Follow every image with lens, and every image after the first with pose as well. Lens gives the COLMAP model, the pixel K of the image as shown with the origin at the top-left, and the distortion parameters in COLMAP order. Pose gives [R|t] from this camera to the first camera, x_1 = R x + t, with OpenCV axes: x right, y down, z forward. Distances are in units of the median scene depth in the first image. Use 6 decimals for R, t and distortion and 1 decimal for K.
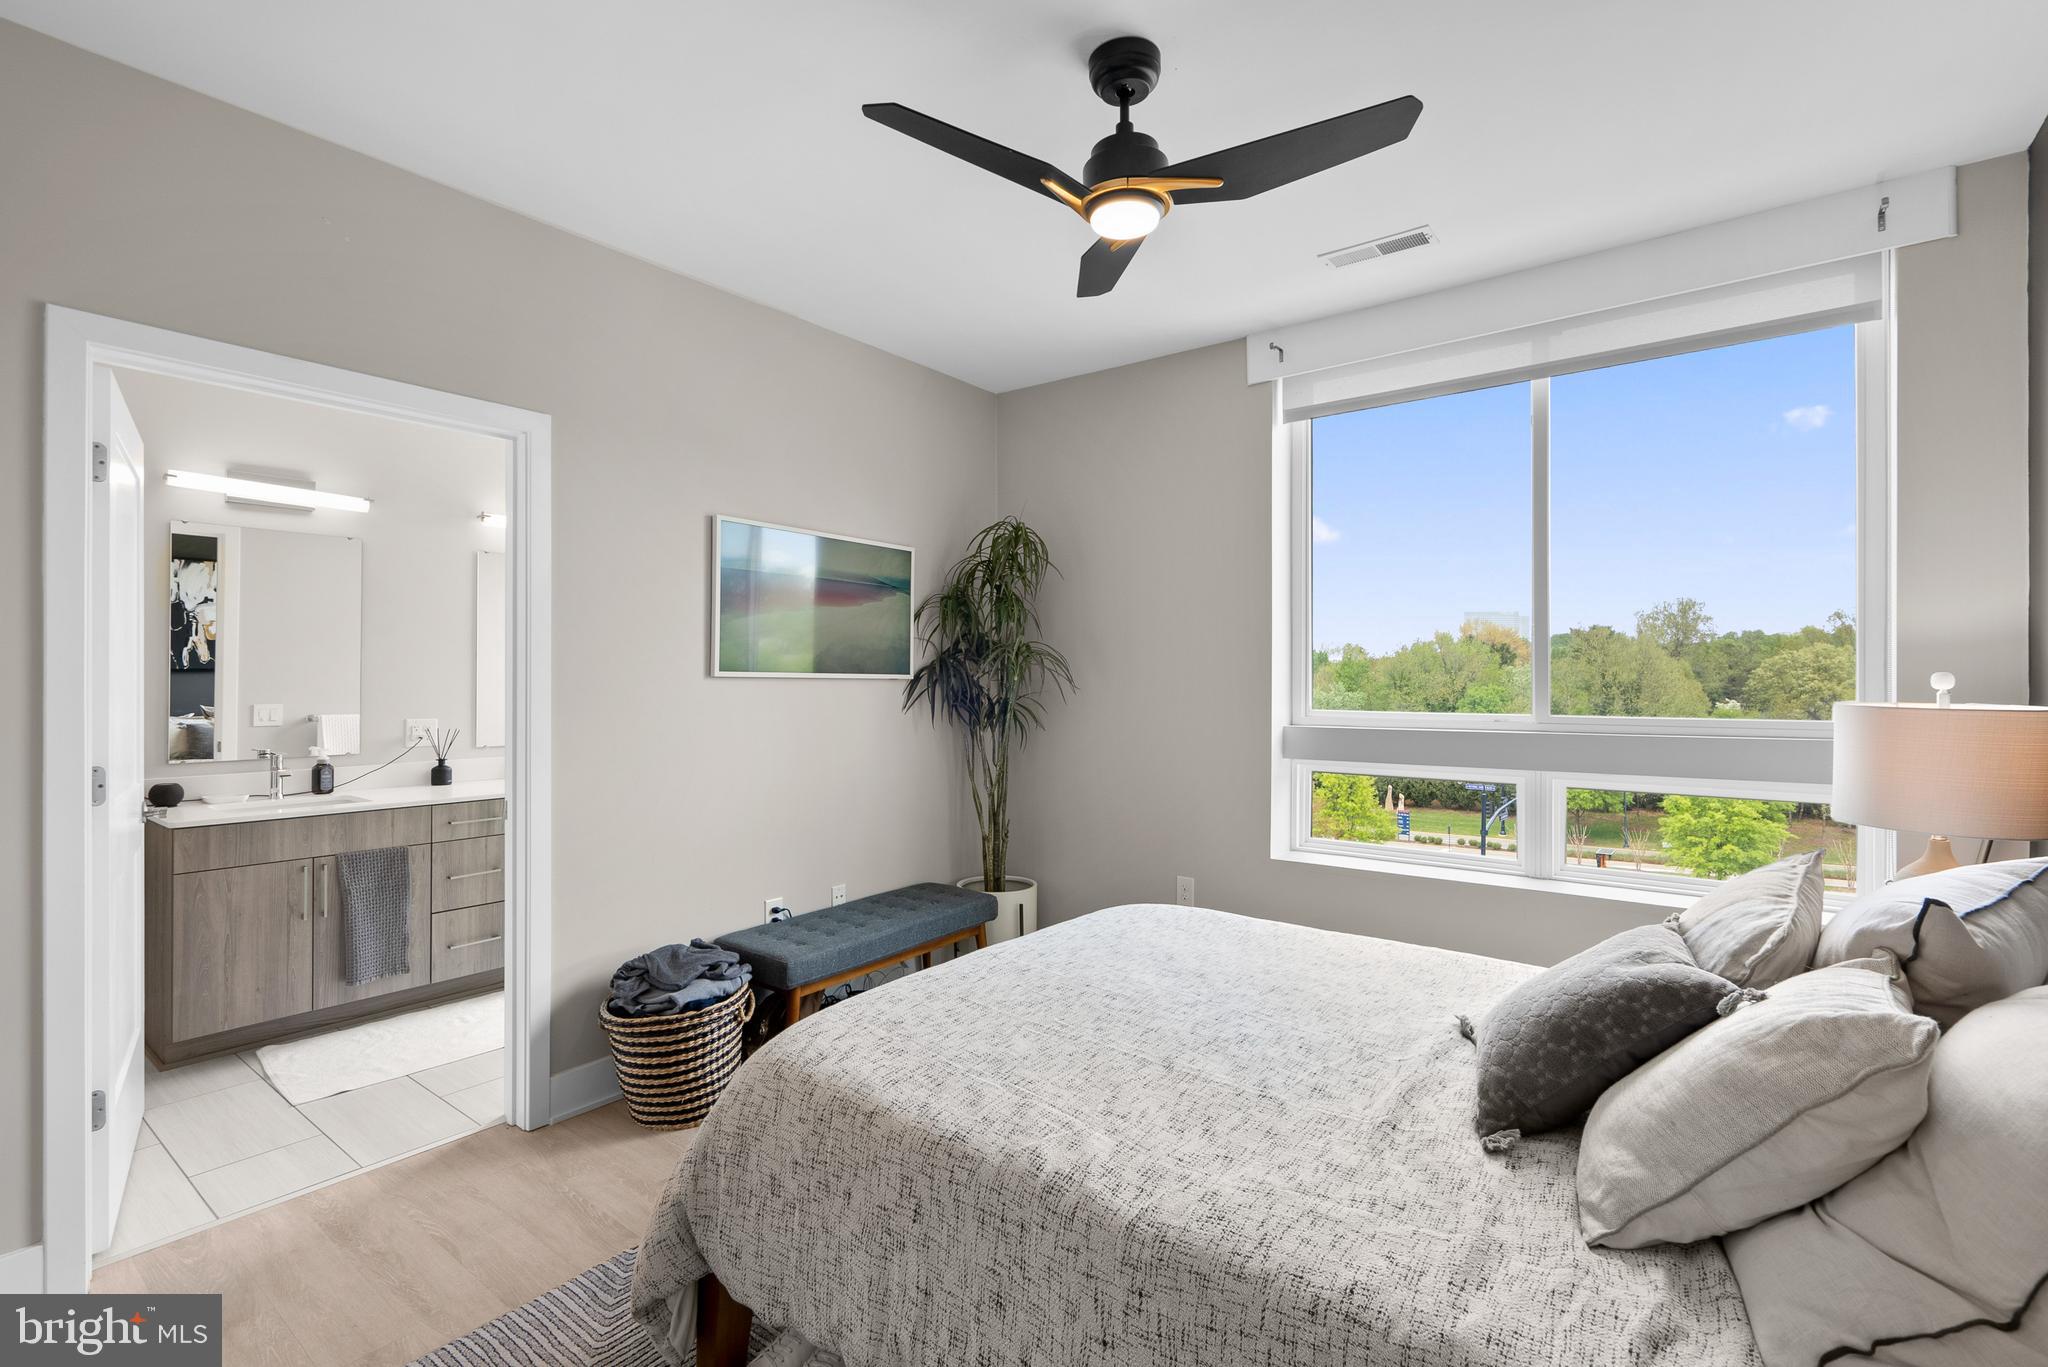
lens RADIAL K [[952.2, 0, 1035.8], [0, 952.2, 670.9], [0, 0, 1]] dist [-0.005858, 0.001493]
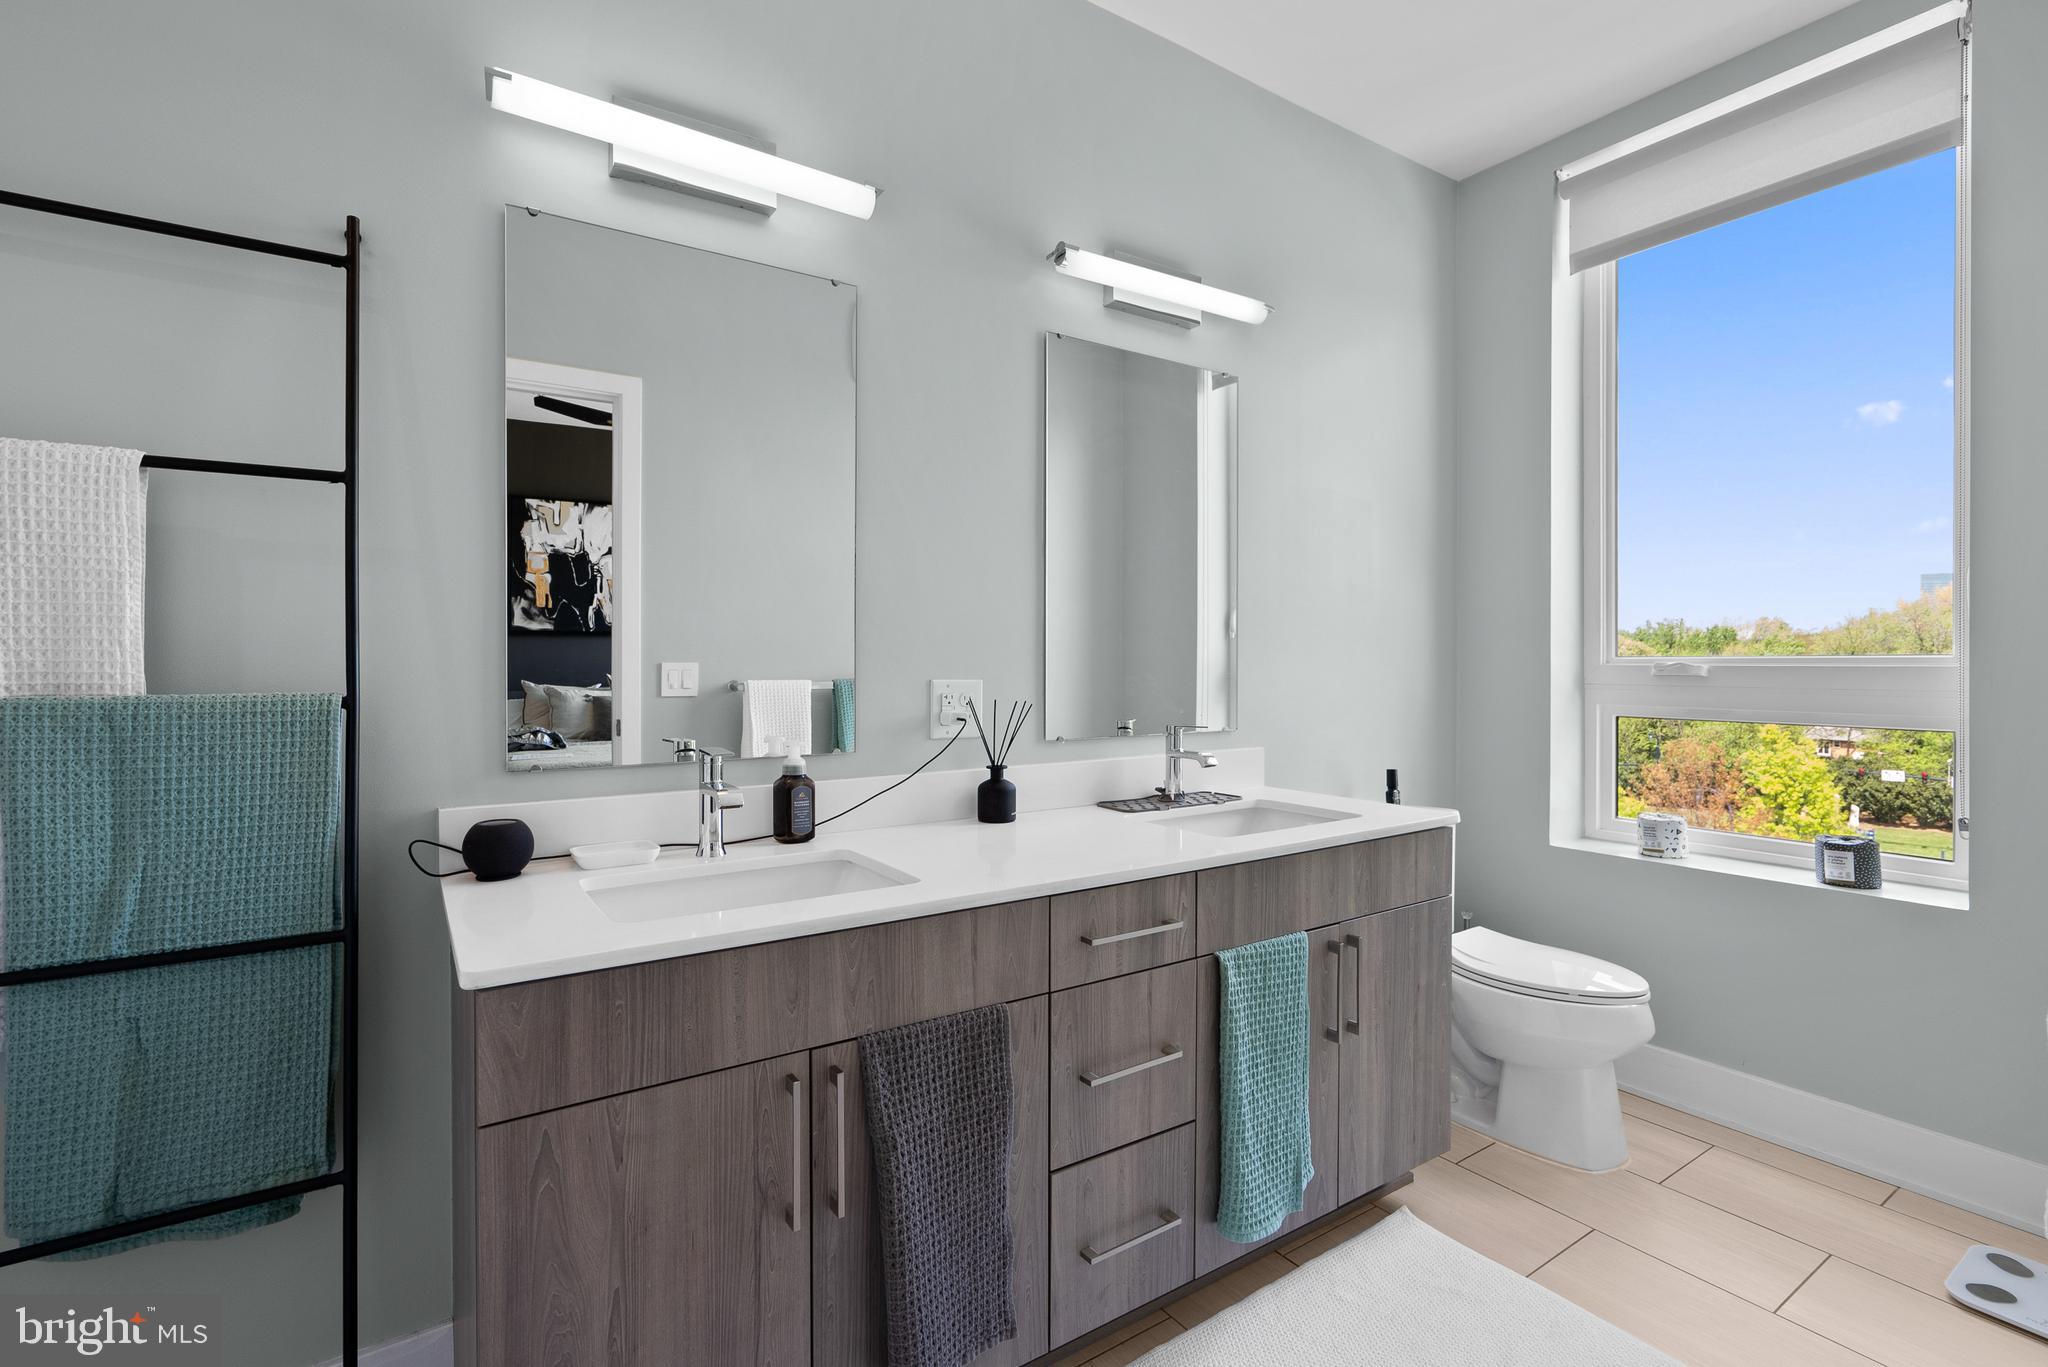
lens RADIAL K [[952.2, 0, 1008.4], [0, 952.2, 668.9], [0, 0, 1]] dist [-0.005858, 0.001493]
pose [[0.945011, -0.000657, -0.327038, -0.518644], [0.005325, 0.999896, 0.013379, 0.042901], [0.326995, -0.014384, 0.944917, 0.621151]]
